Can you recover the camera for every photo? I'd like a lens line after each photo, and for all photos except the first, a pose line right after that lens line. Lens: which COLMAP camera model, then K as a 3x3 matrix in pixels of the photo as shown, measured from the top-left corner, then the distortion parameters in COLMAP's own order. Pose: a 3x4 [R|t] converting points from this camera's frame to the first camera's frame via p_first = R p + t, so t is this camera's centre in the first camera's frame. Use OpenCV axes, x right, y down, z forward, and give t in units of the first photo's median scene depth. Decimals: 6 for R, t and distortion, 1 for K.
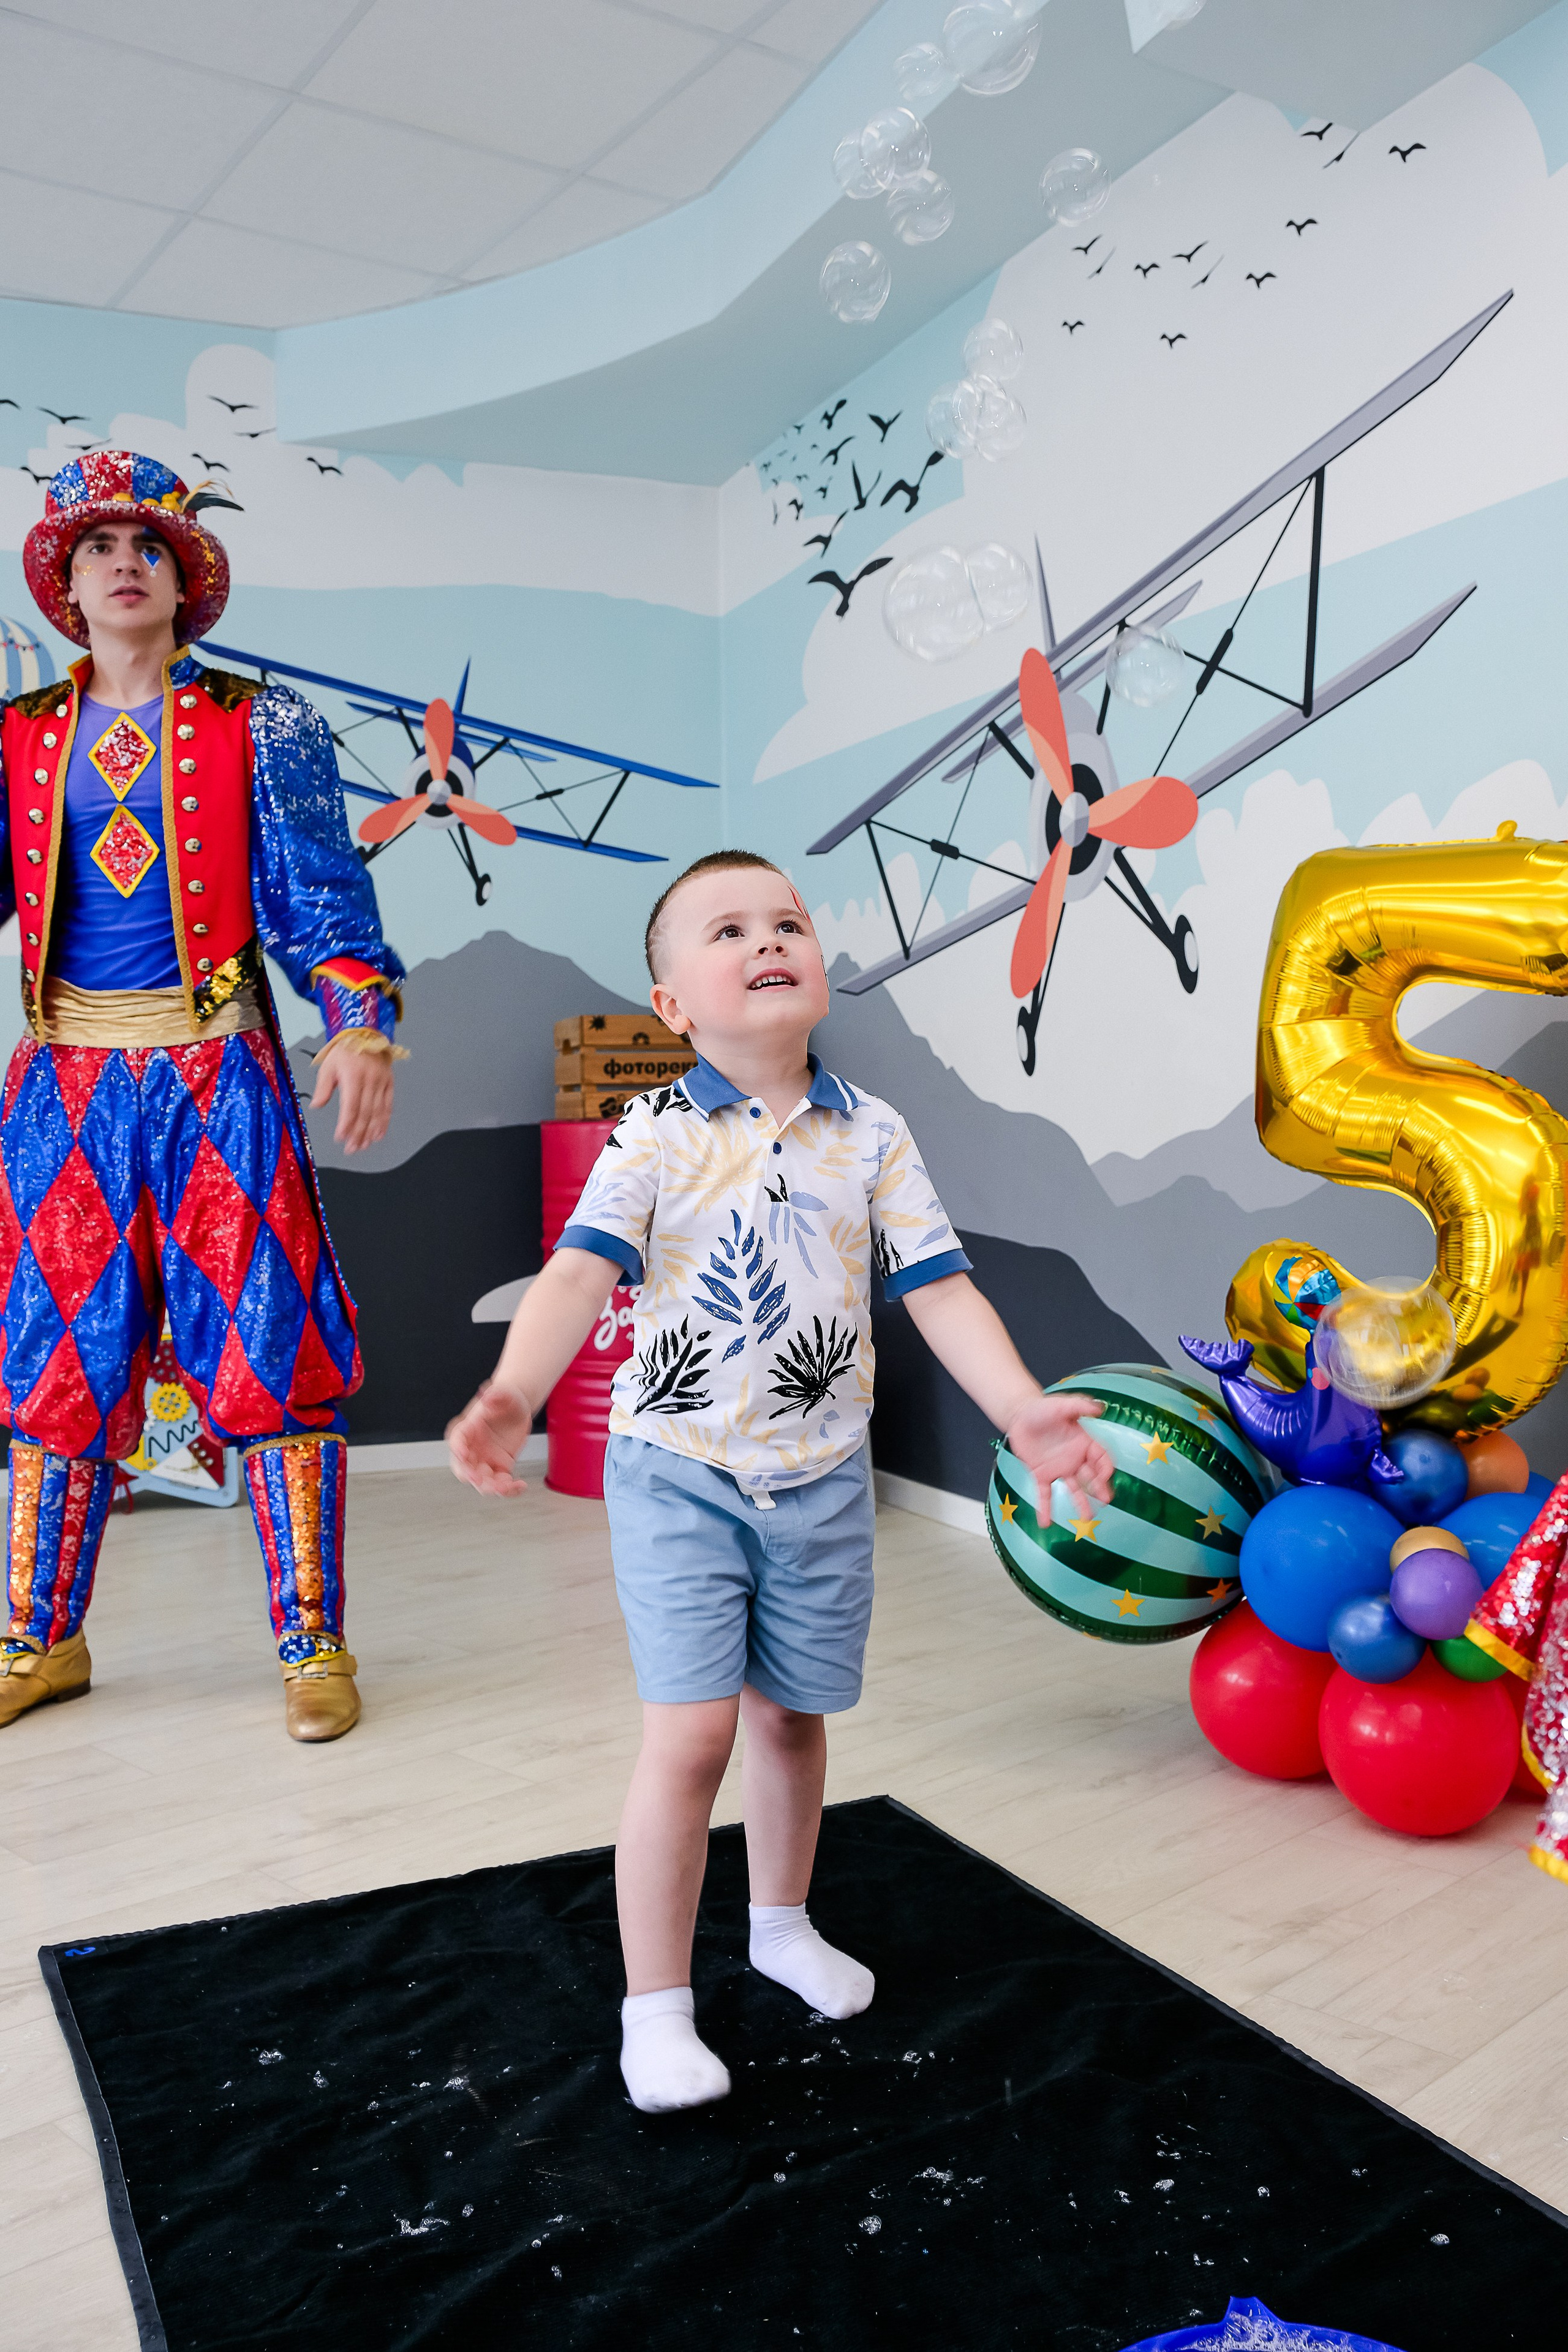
lens RADIAL K [[2009.0, 0, 795.0], [0, 2009.0, 1156.4], [0, 0, 1]] dist [0.001285, 0.004104]
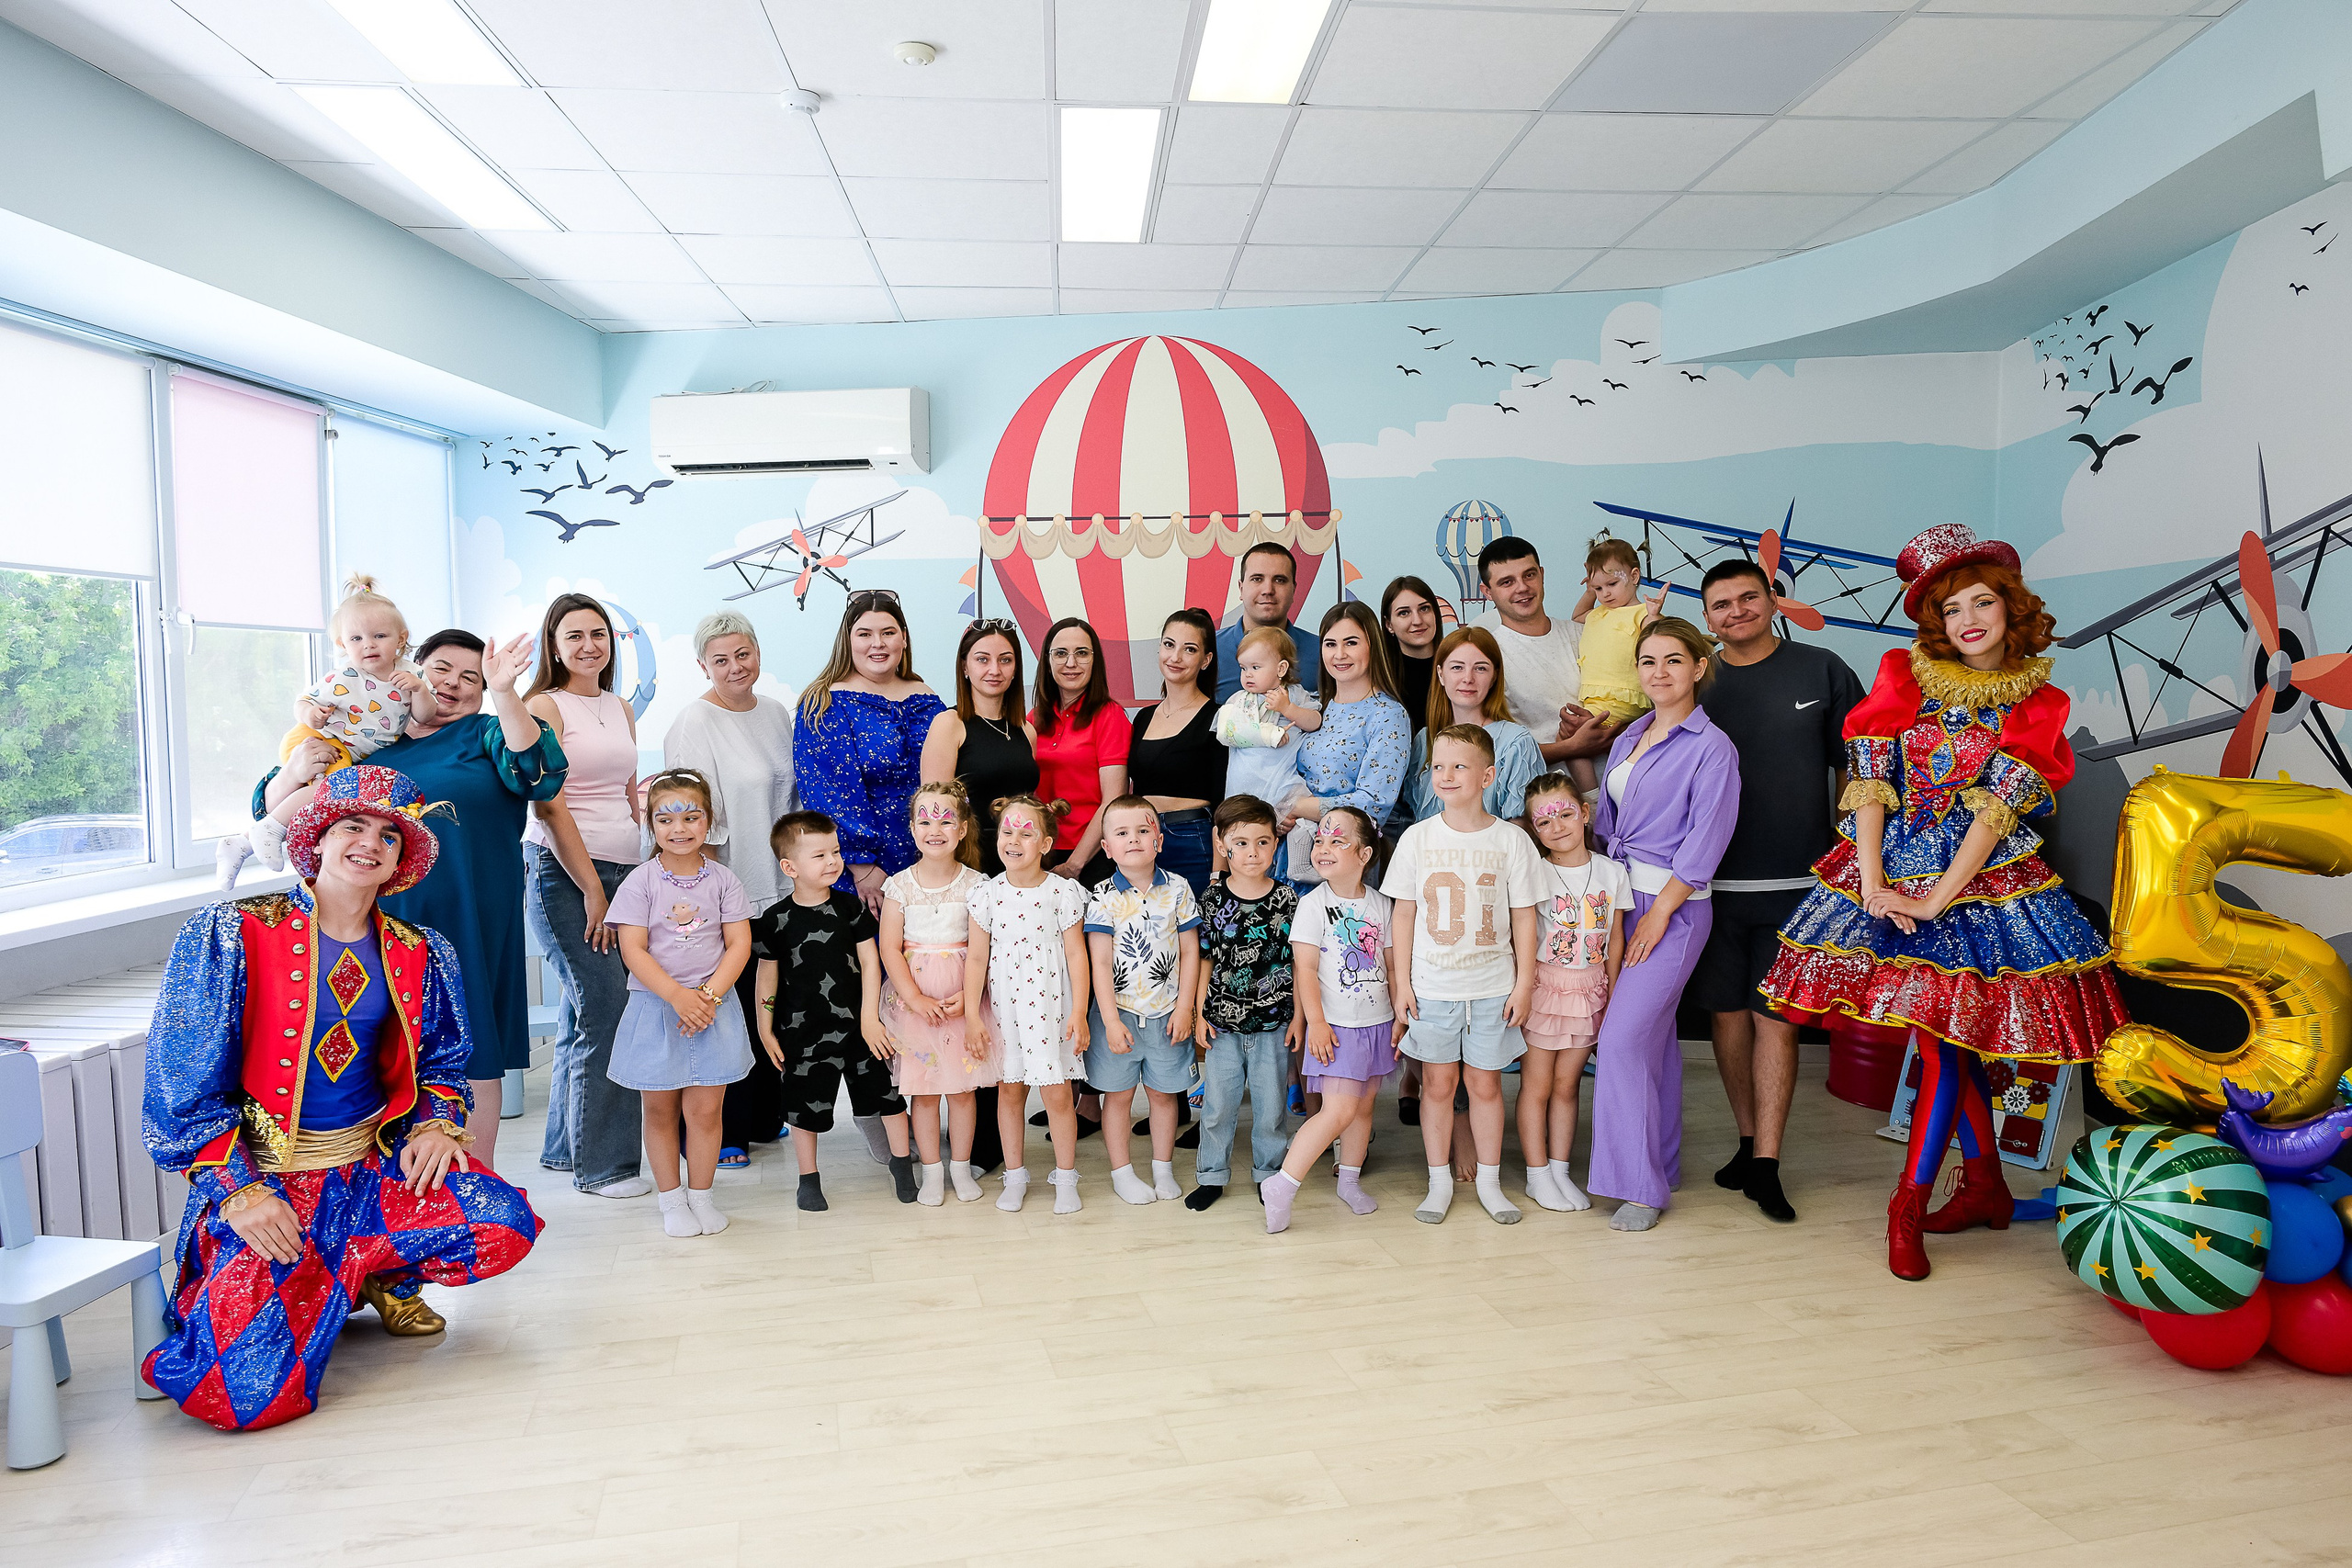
lens RADIAL K [[1569.9, 0, 1176.0], [0, 1569.9, 784.0], [0, 0, 1]] dist [0.023030, -0.021286]
pose [[0.862227, 0.043593, -0.504642, 0.041765], [-0.012619, 0.997829, 0.064637, -0.149169], [0.506364, -0.049364, 0.860906, -0.245203]]
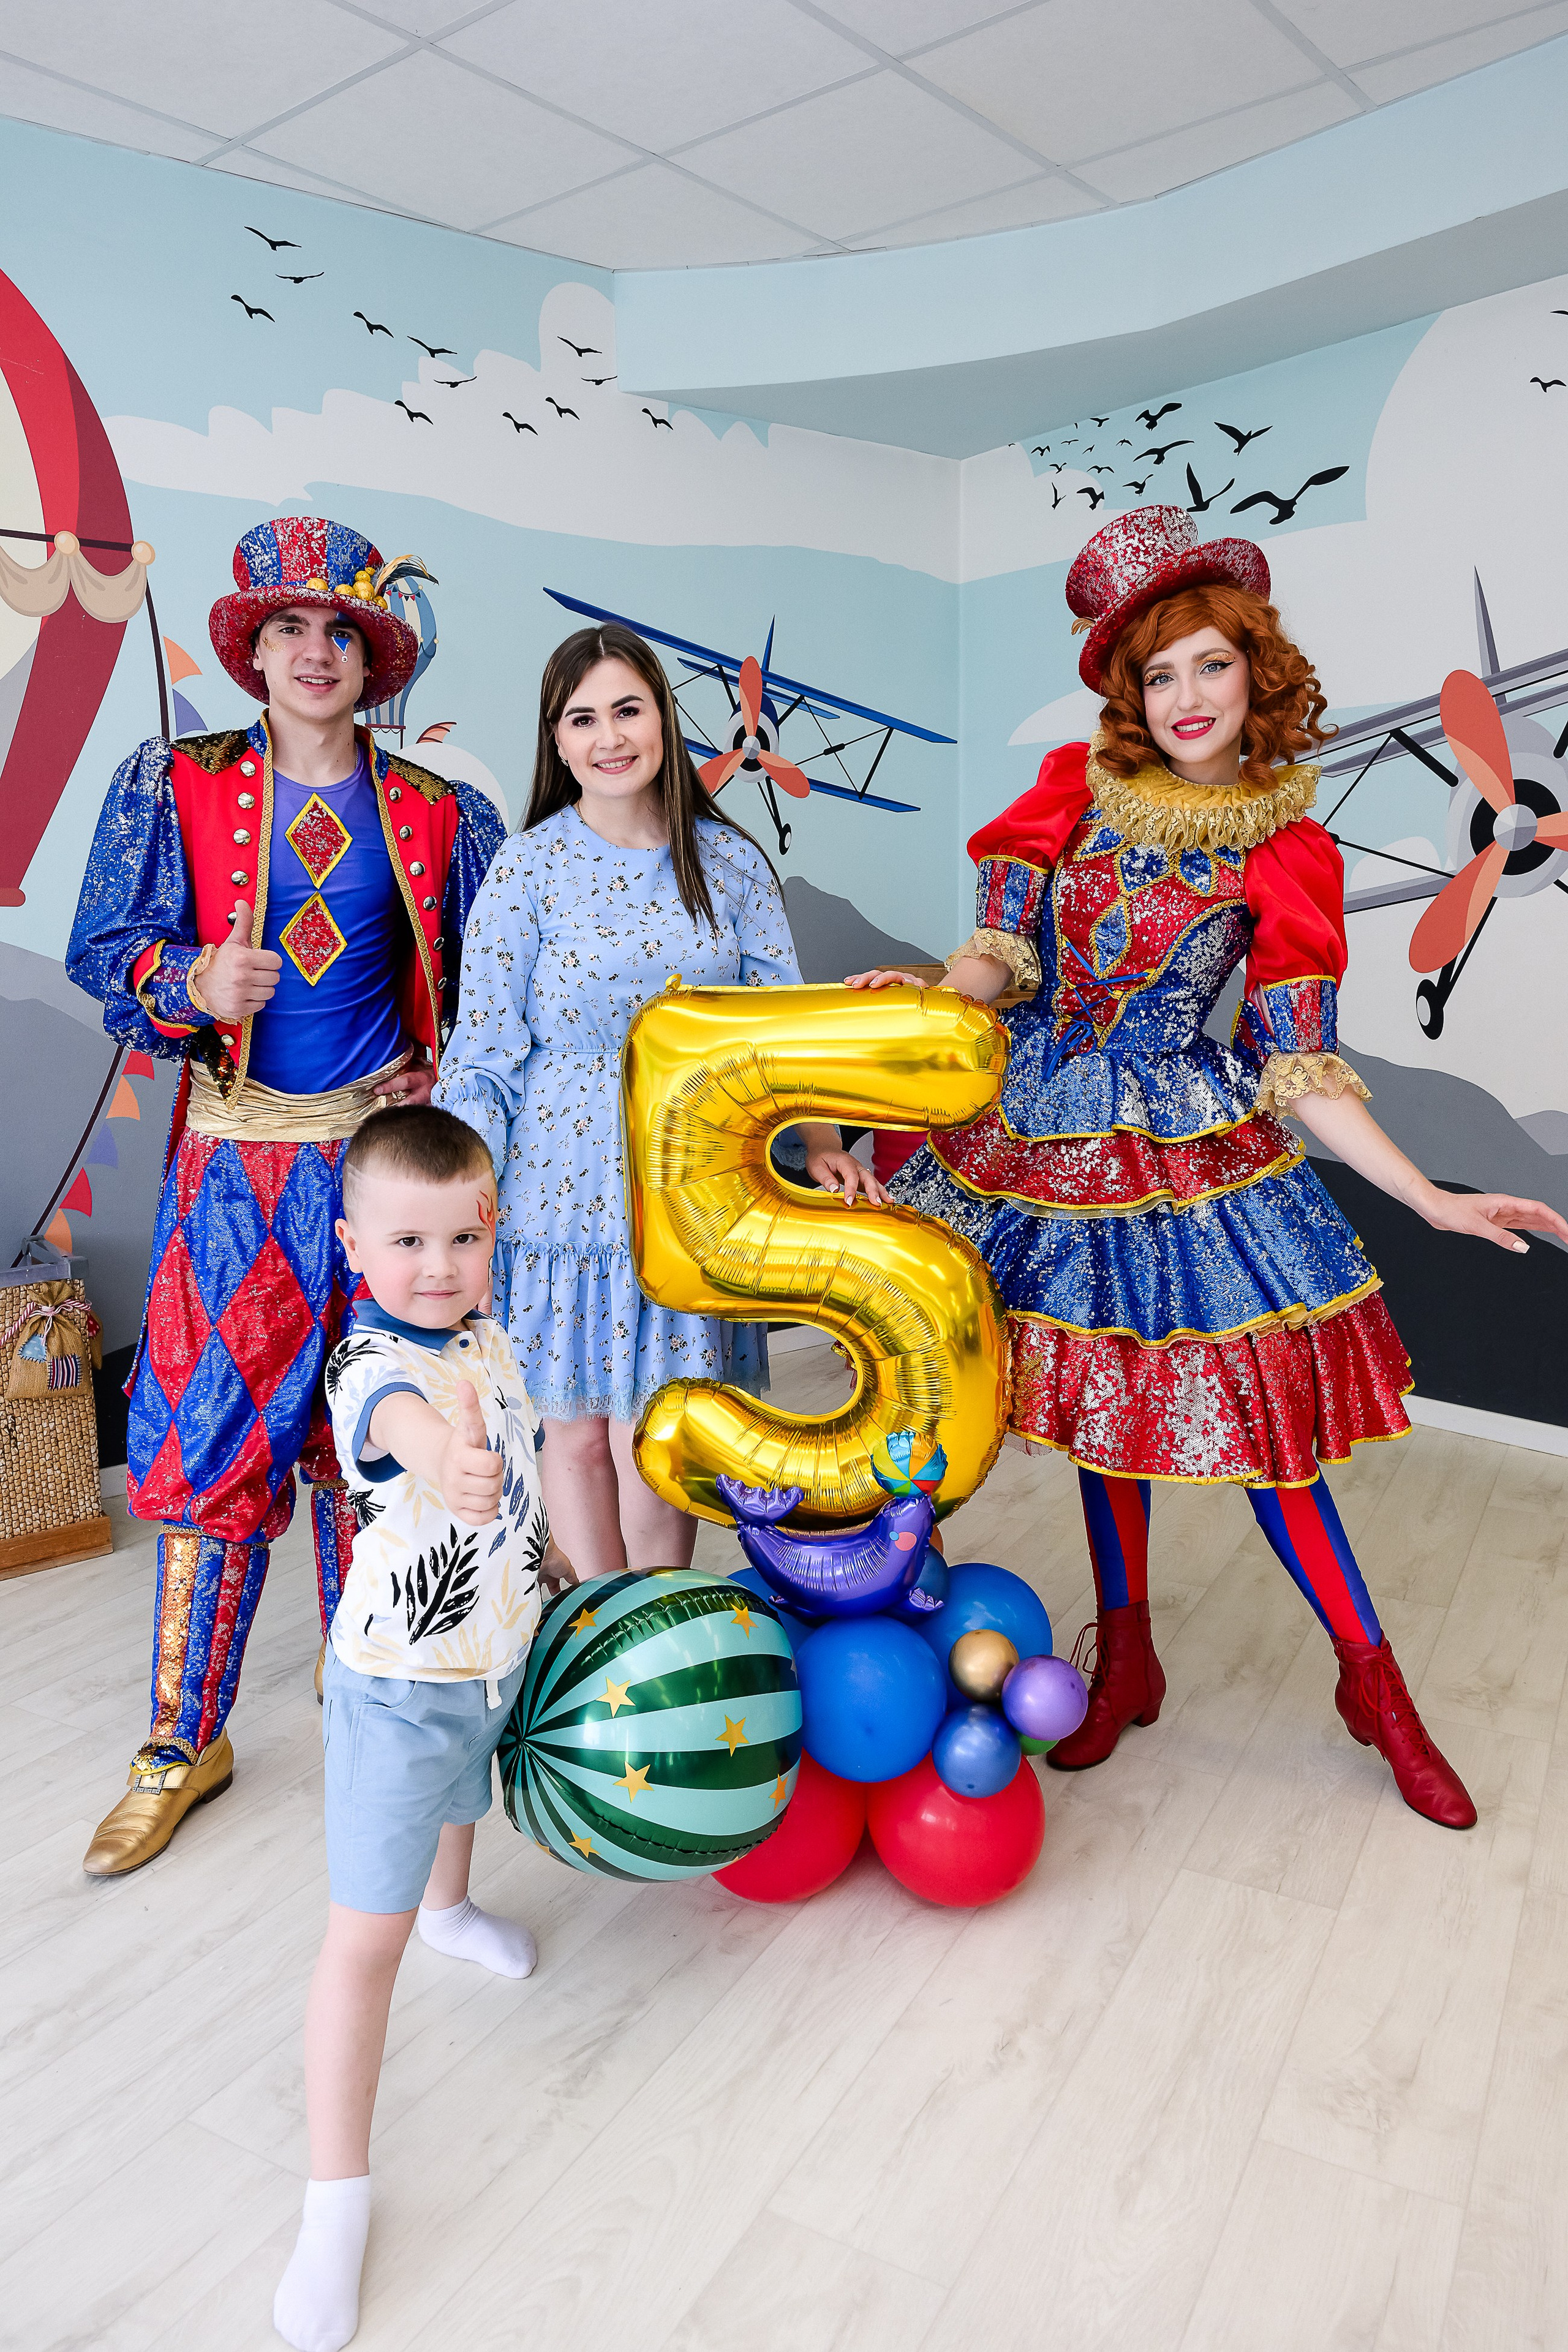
lens RADIAL K [[1596.0, 0, 784.0], [0, 1596.0, 1176.0], [0, 0, 1]] dist [0.024456, -0.026894]
pose [[0.959006, -0.048262, 0.279245, -0.536548], [0.006521, 0.988889, 0.148515, -0.106132], [-0.283310, -0.140606, 0.948665, 0.196381]]
